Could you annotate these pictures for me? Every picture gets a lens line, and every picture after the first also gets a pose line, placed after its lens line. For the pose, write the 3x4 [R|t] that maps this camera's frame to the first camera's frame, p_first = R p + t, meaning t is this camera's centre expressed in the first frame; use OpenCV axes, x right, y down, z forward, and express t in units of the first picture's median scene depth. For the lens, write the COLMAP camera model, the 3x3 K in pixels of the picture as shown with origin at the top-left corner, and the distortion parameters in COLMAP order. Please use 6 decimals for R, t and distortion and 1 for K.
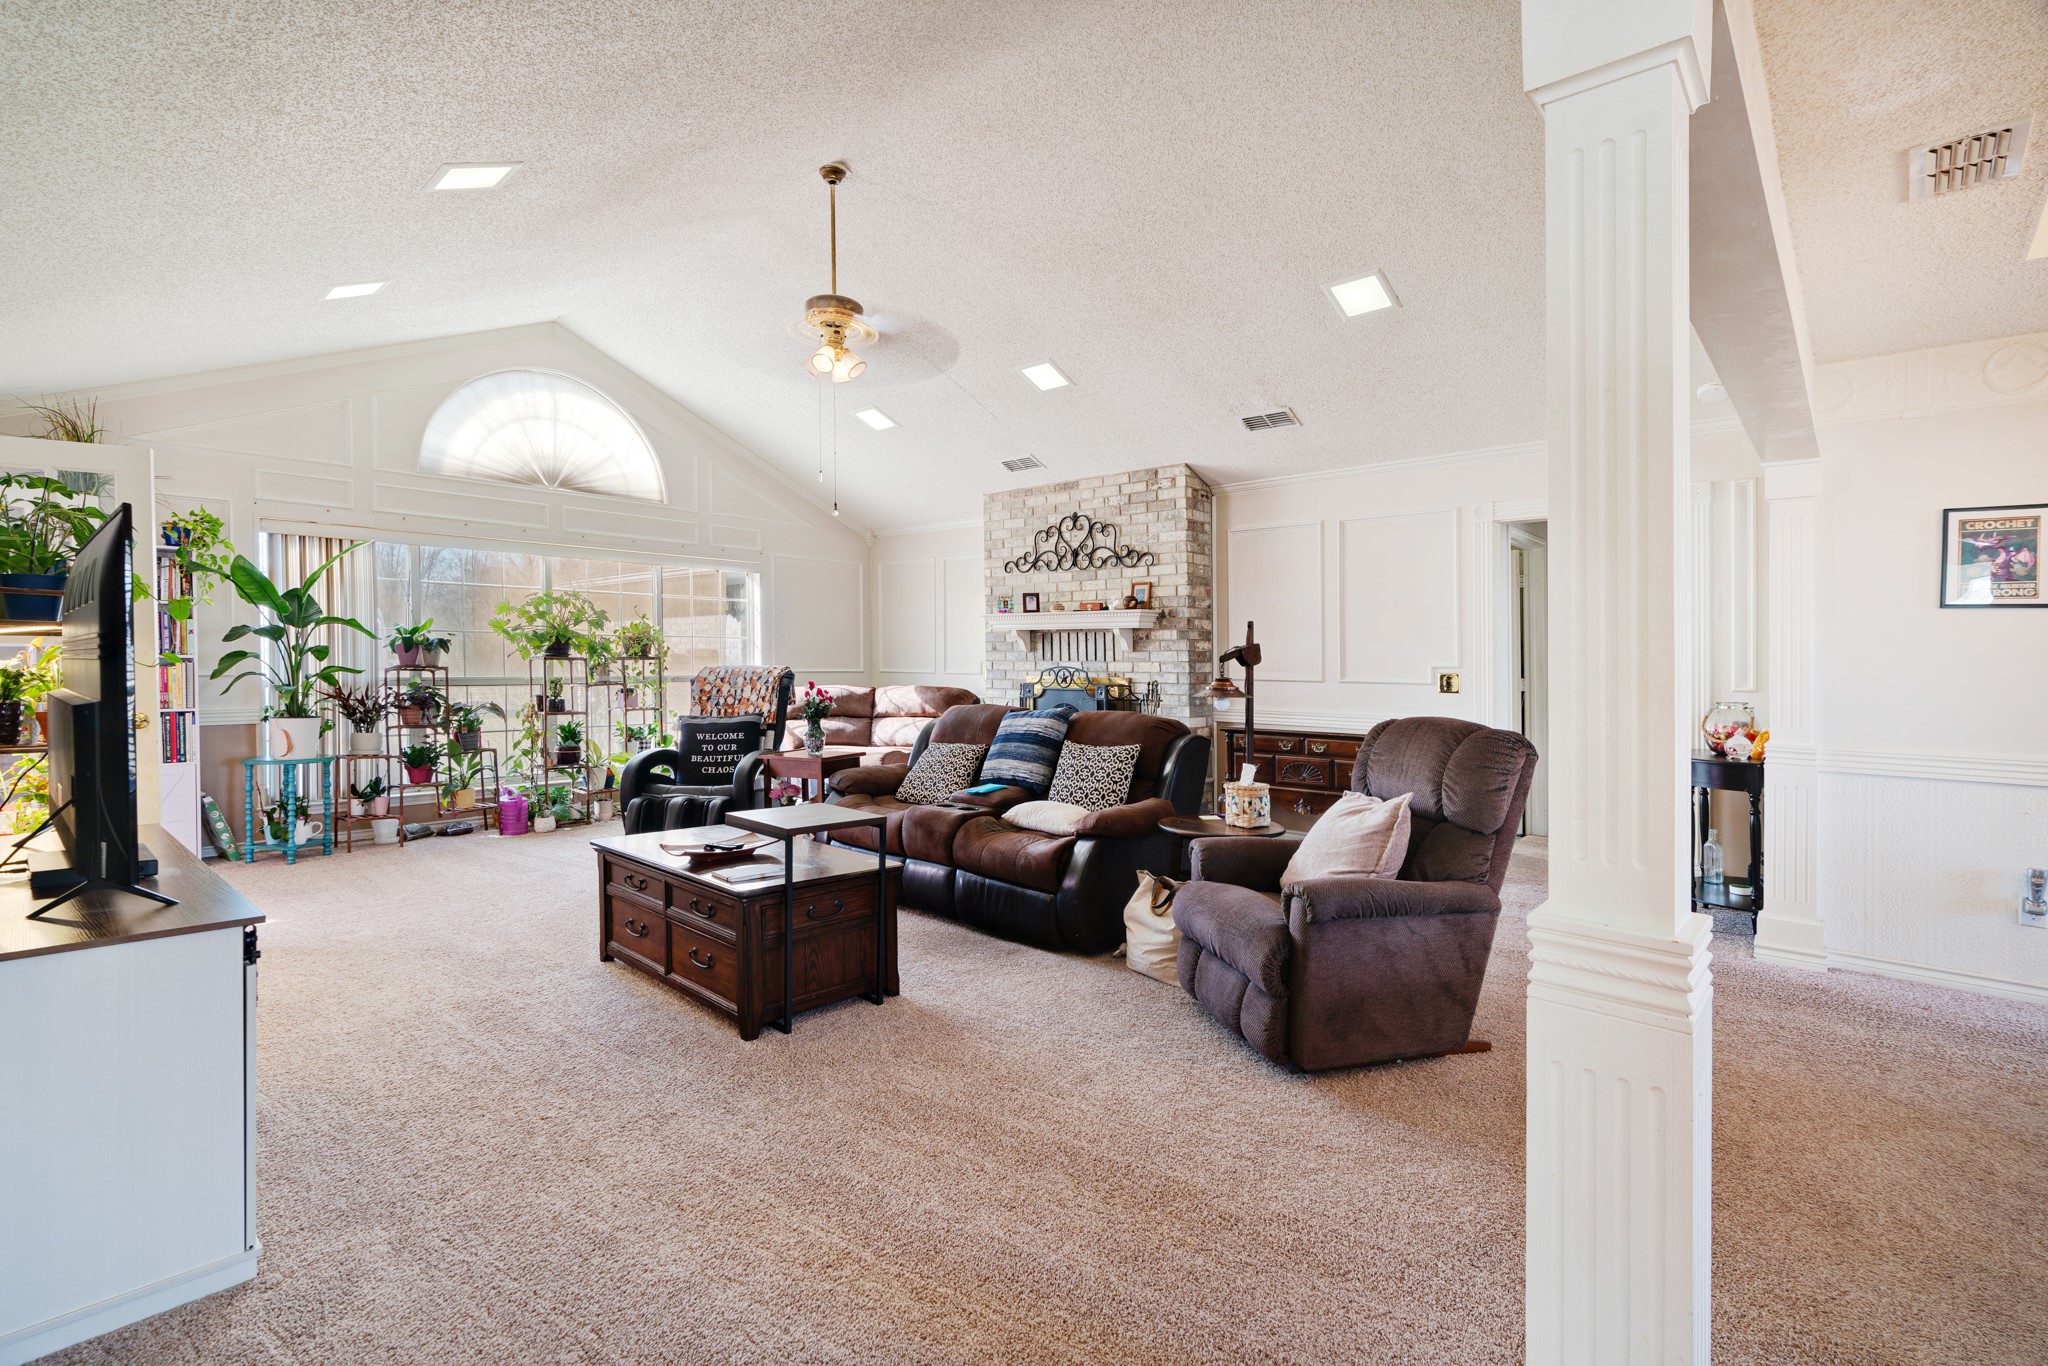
lens RADIAL K [[914.3, 0, 1027.0], [0, 914.3, 674.3], [0, 0, 1]] dist [-0.029320, -0.000281]
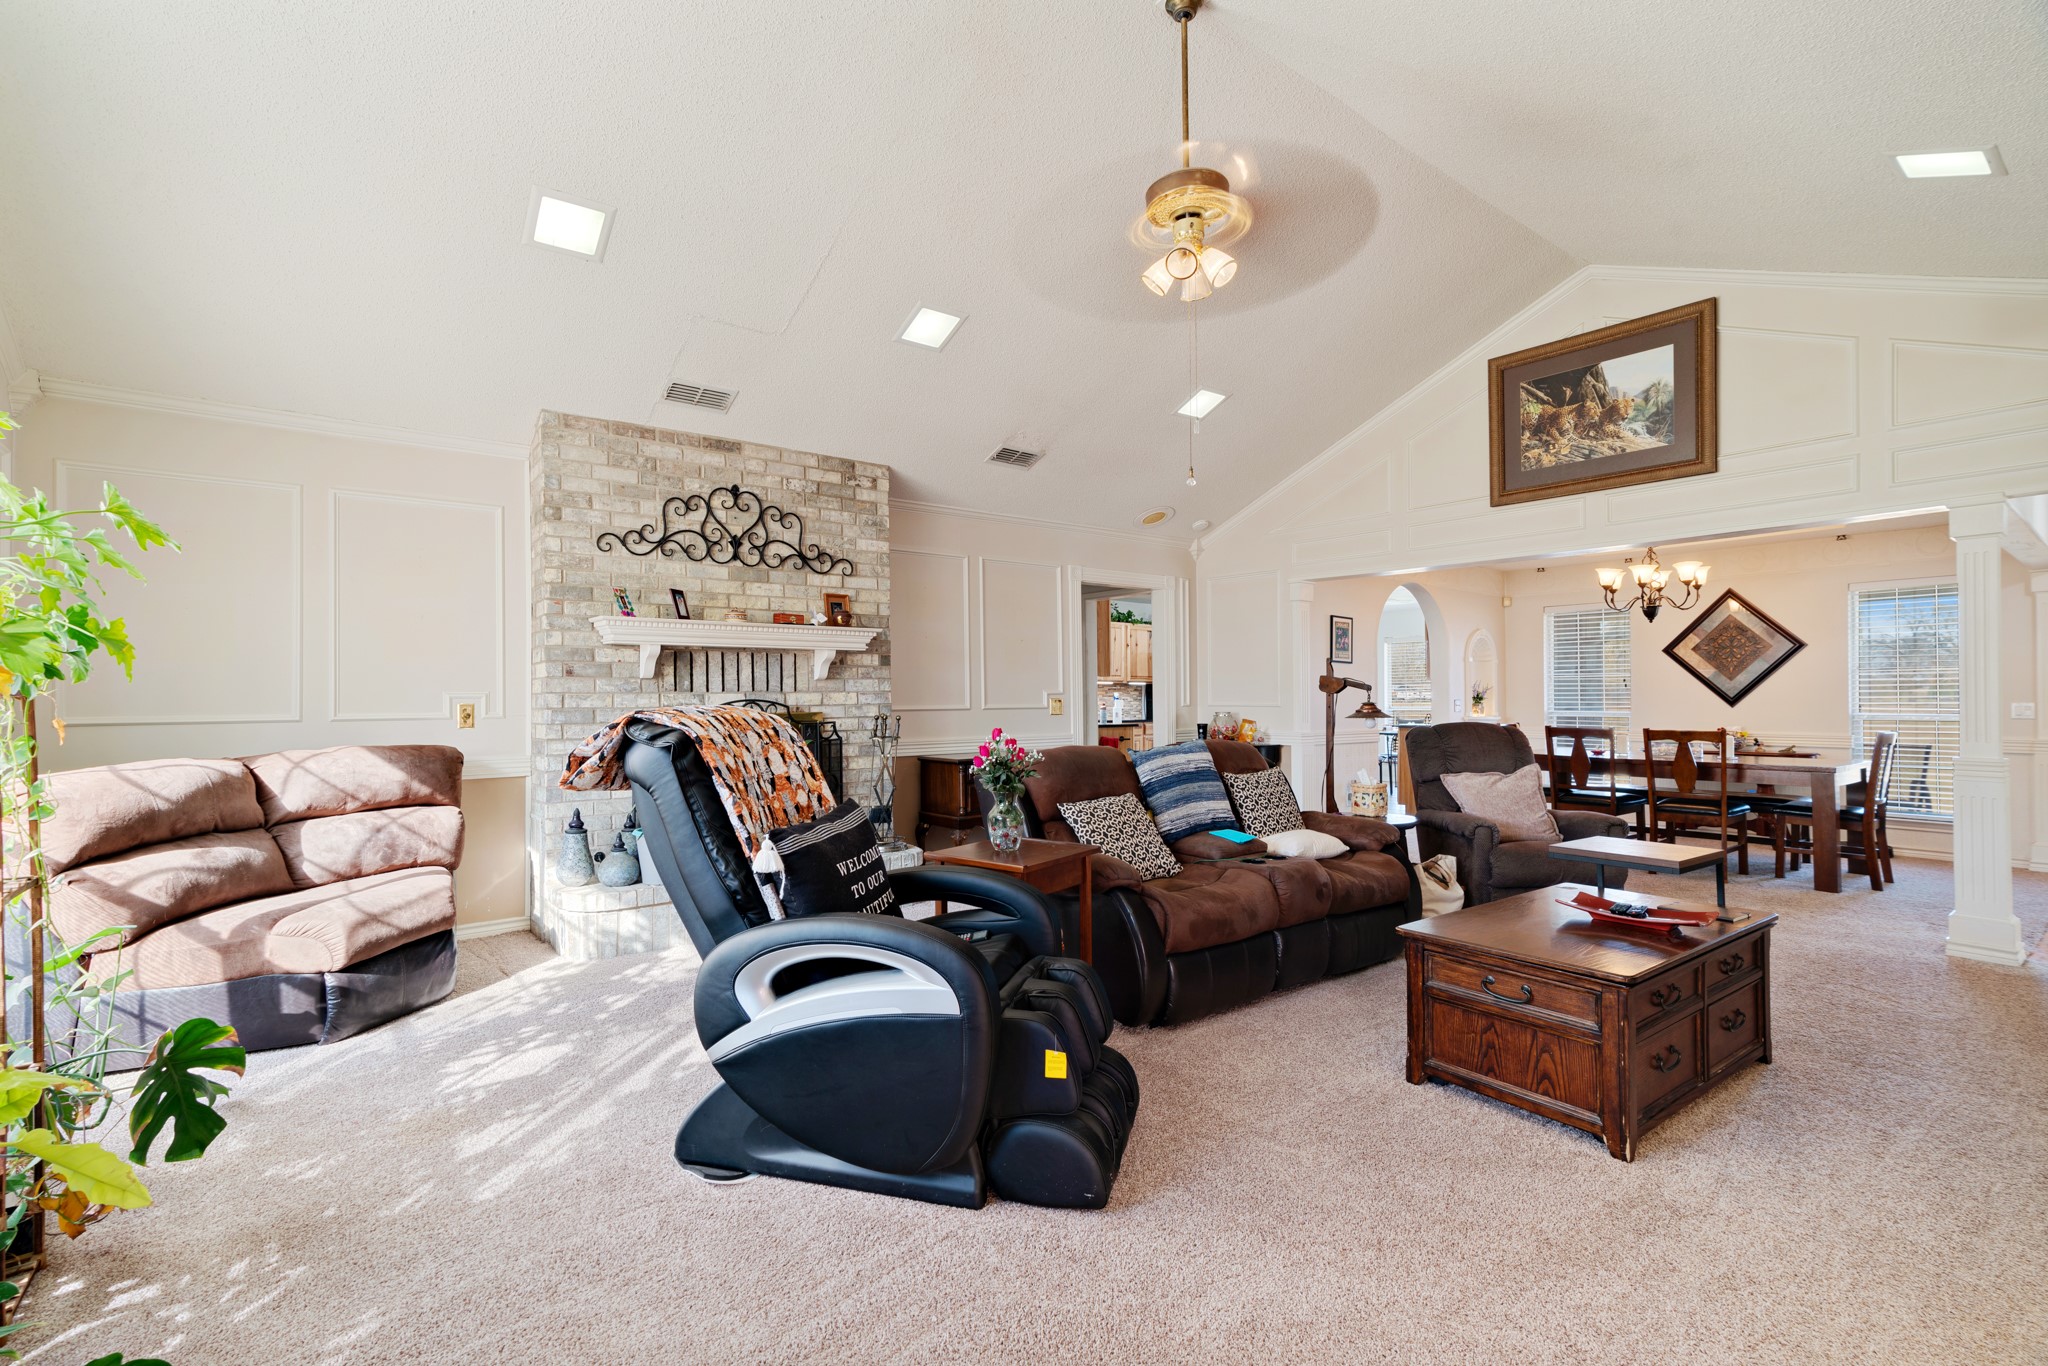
lens RADIAL K [[914.3, 0, 1023.9], [0, 914.3, 680.3], [0, 0, 1]] dist [-0.029320, -0.000281]
pose [[0.190949, 0.004599, 0.981589, -0.611867], [0.023301, 0.999686, -0.009217, -0.012202], [-0.981323, 0.024632, 0.190782, 0.652149]]
